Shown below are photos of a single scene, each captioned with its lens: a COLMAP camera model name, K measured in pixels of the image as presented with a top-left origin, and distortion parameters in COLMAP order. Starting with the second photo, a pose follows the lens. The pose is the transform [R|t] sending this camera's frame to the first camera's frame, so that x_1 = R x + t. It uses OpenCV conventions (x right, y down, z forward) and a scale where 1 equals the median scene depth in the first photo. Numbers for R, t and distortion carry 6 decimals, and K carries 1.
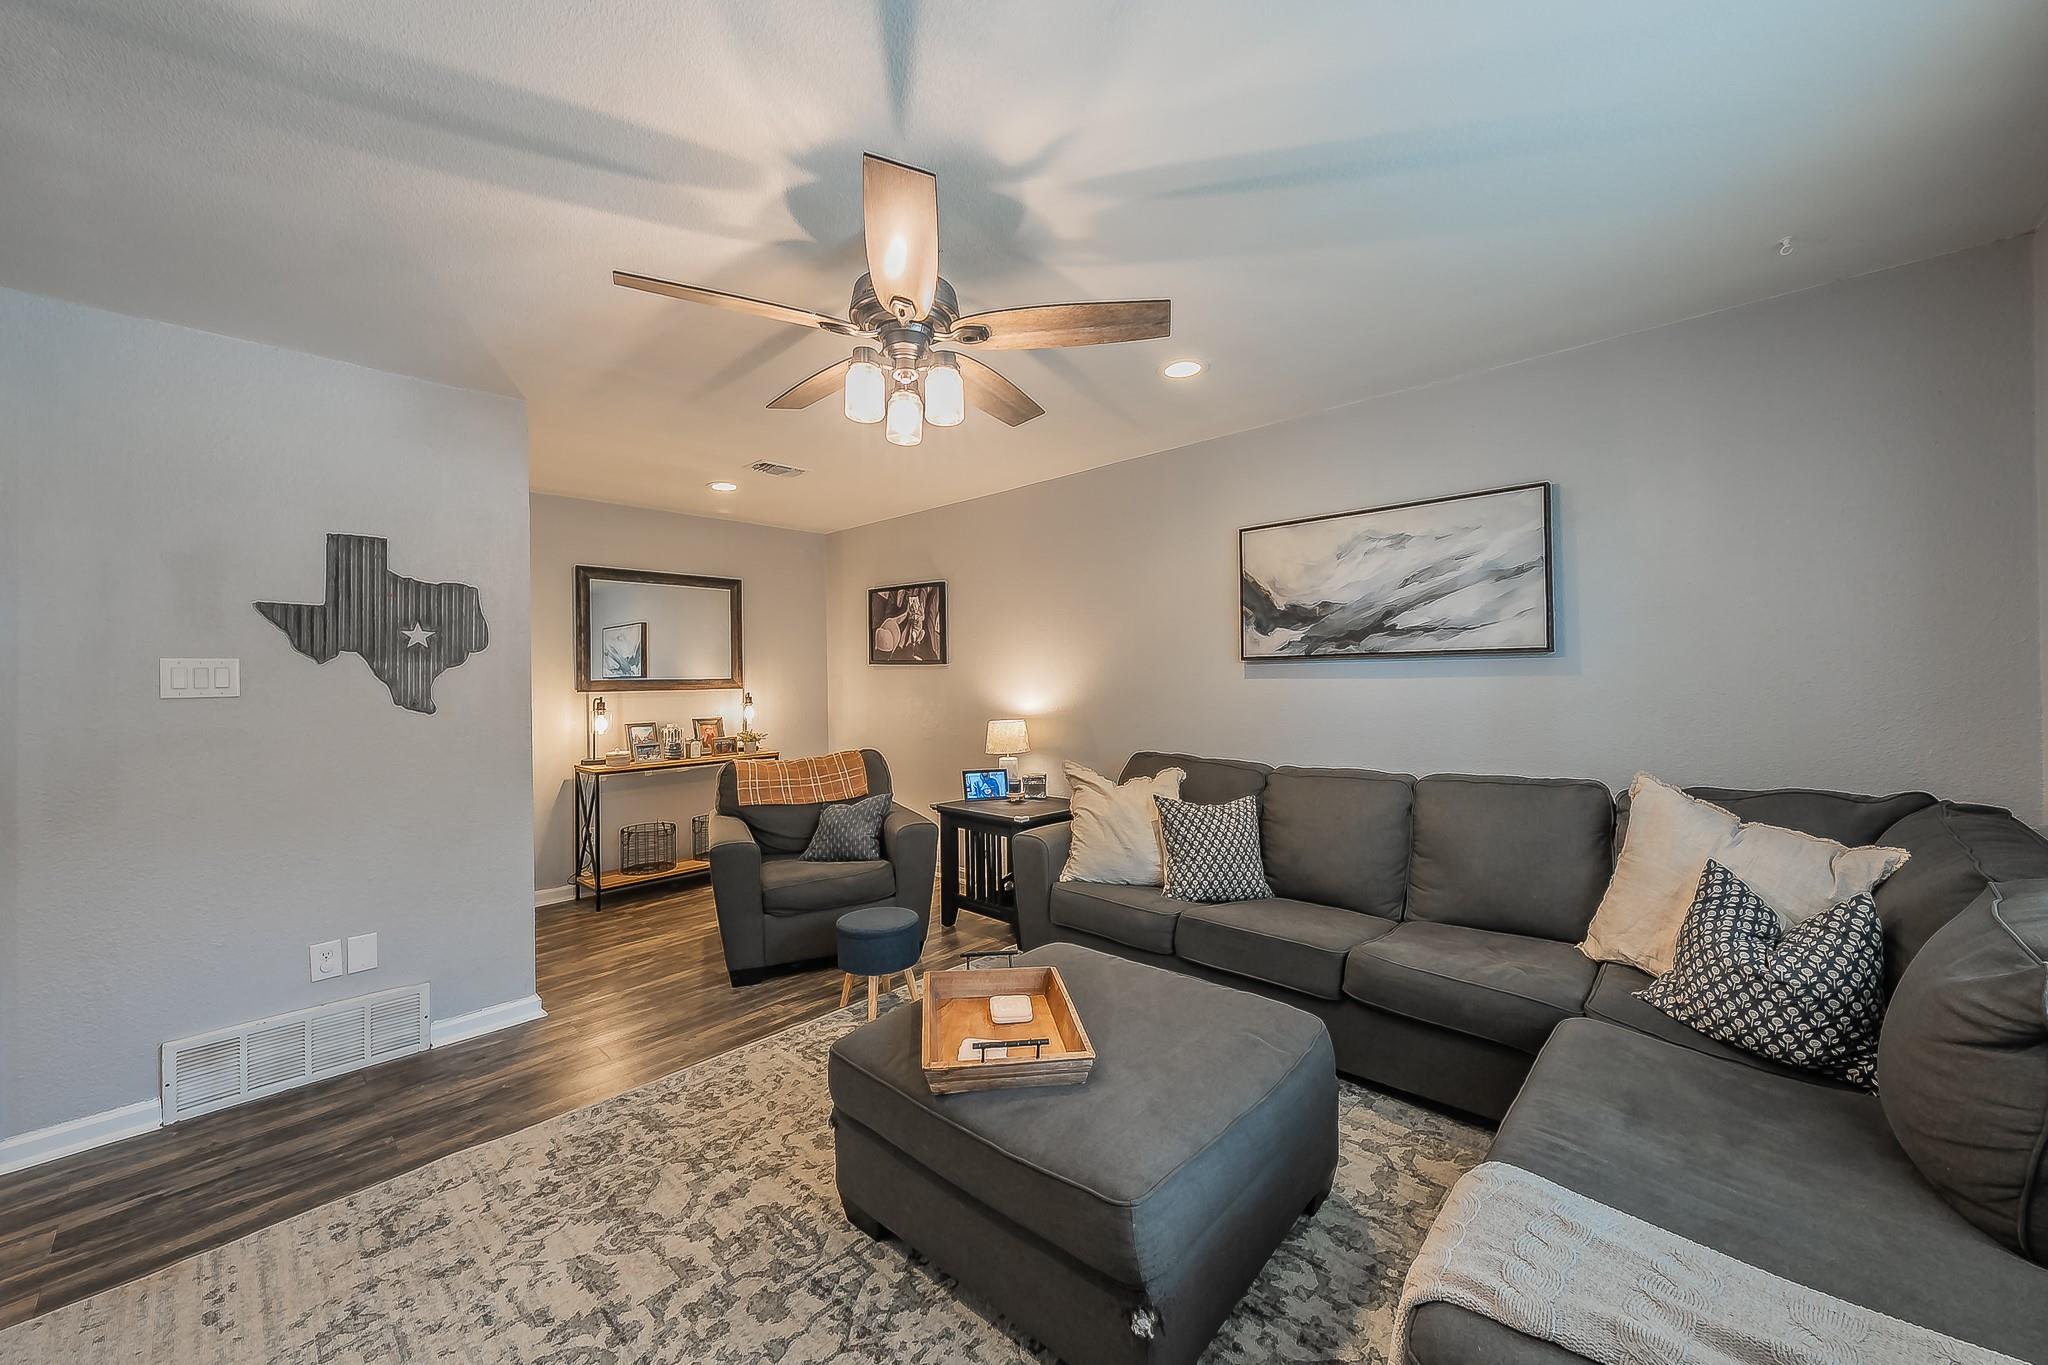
lens RADIAL K [[775.3, 0, 1017.7], [0, 775.3, 671.6], [0, 0, 1]] dist [0.002573, 0.000405]
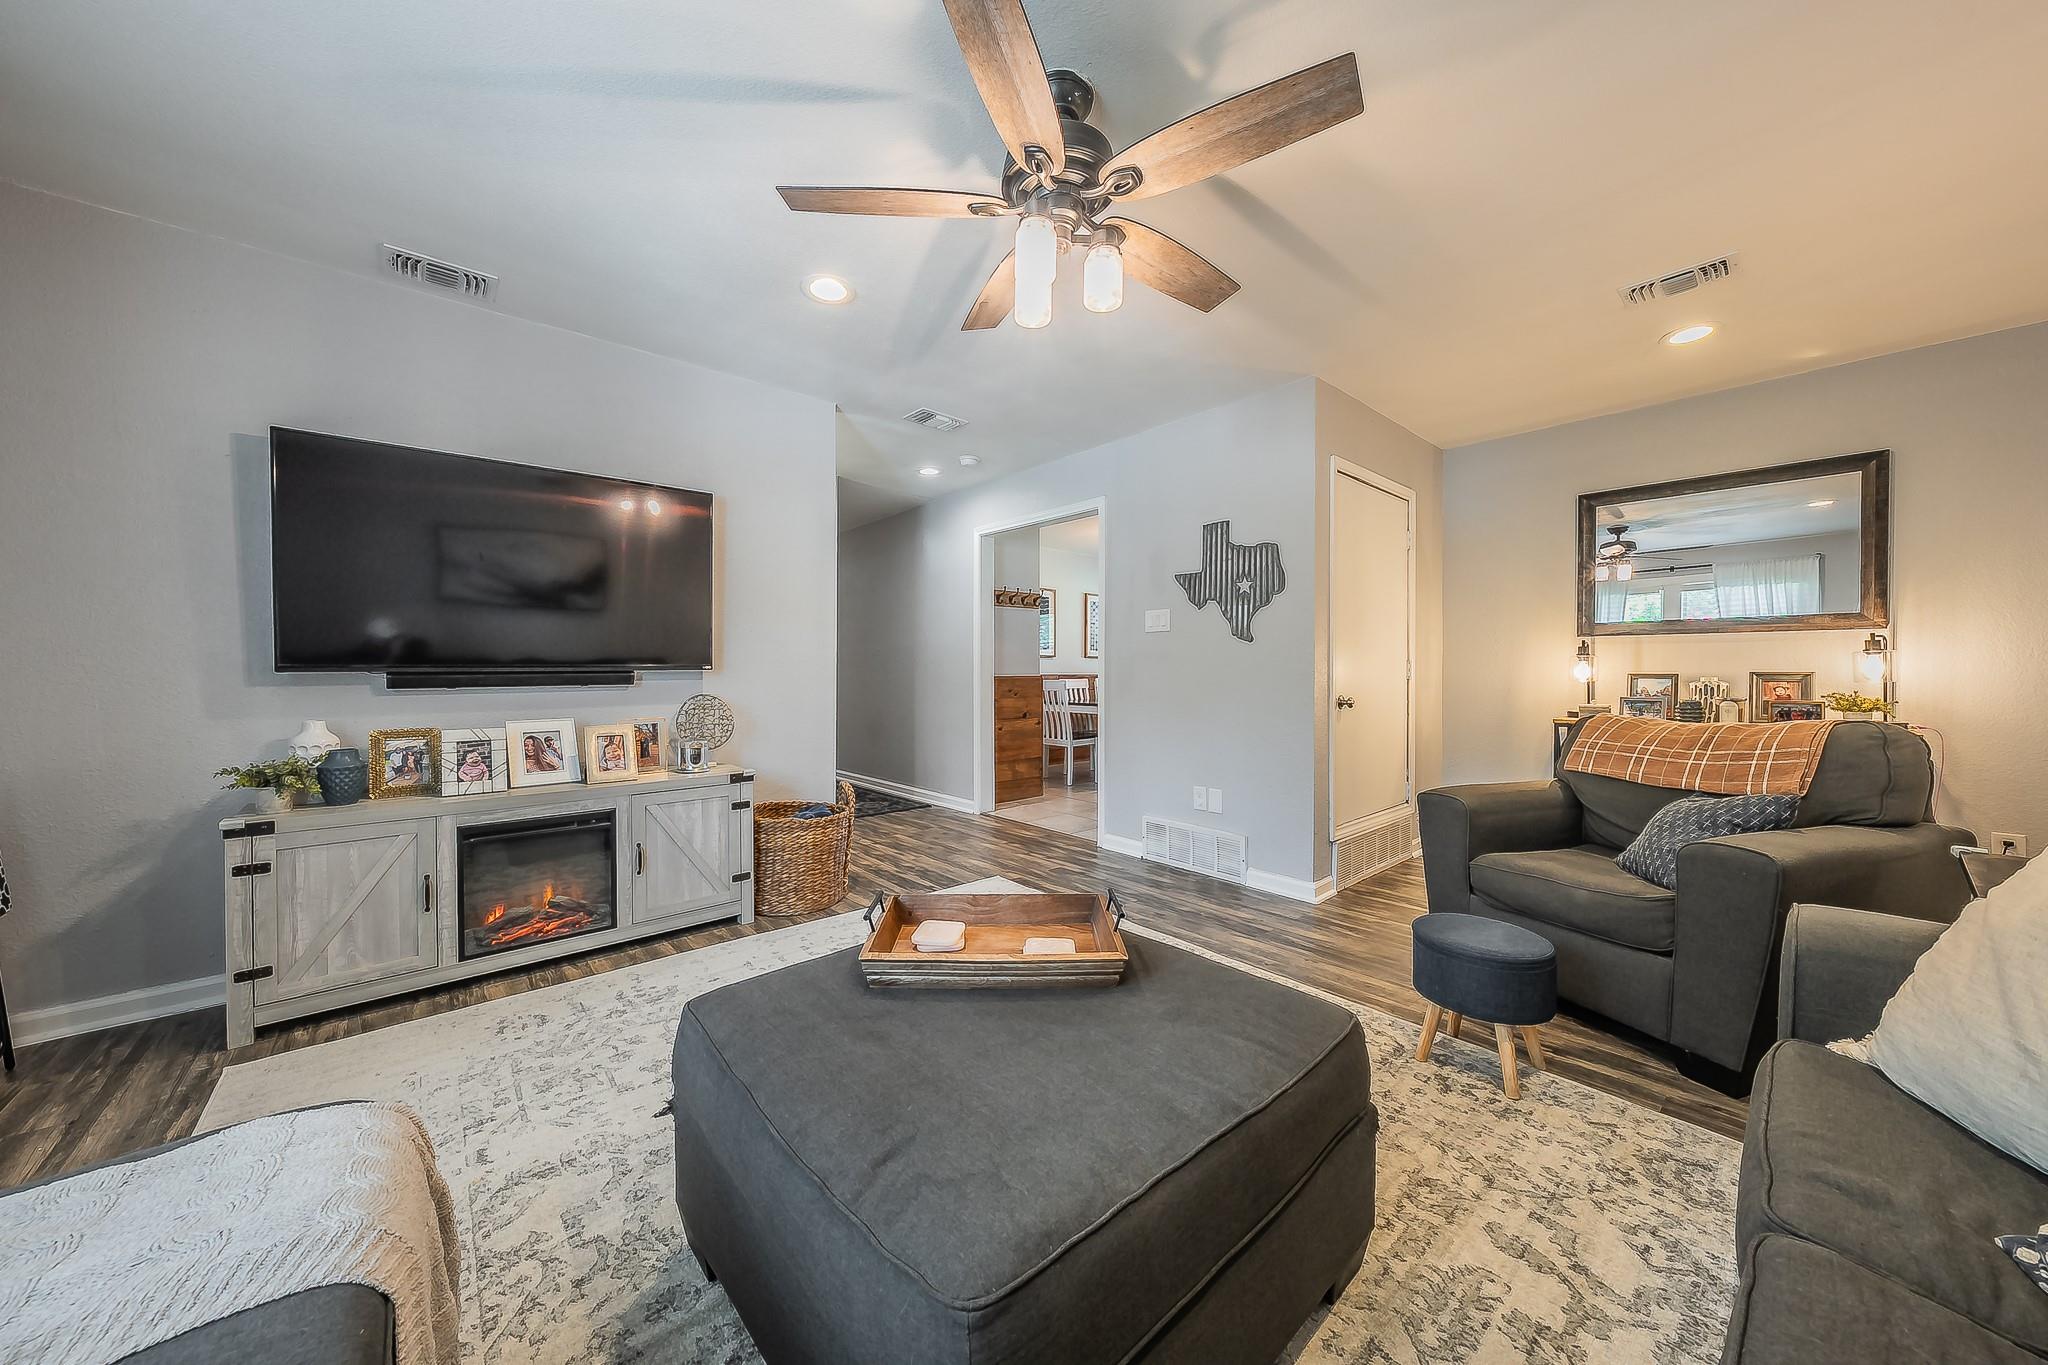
lens RADIAL K [[699.0, 0, 1017.7], [0, 699.0, 680.6], [0, 0, 1]] dist [-0.001214, 0.000031]
pose [[-0.098057, 0.029819, -0.994734, 0.517137], [0.005247, 0.999553, 0.029446, 0.086020], [0.995167, -0.002332, -0.098170, 0.736545]]
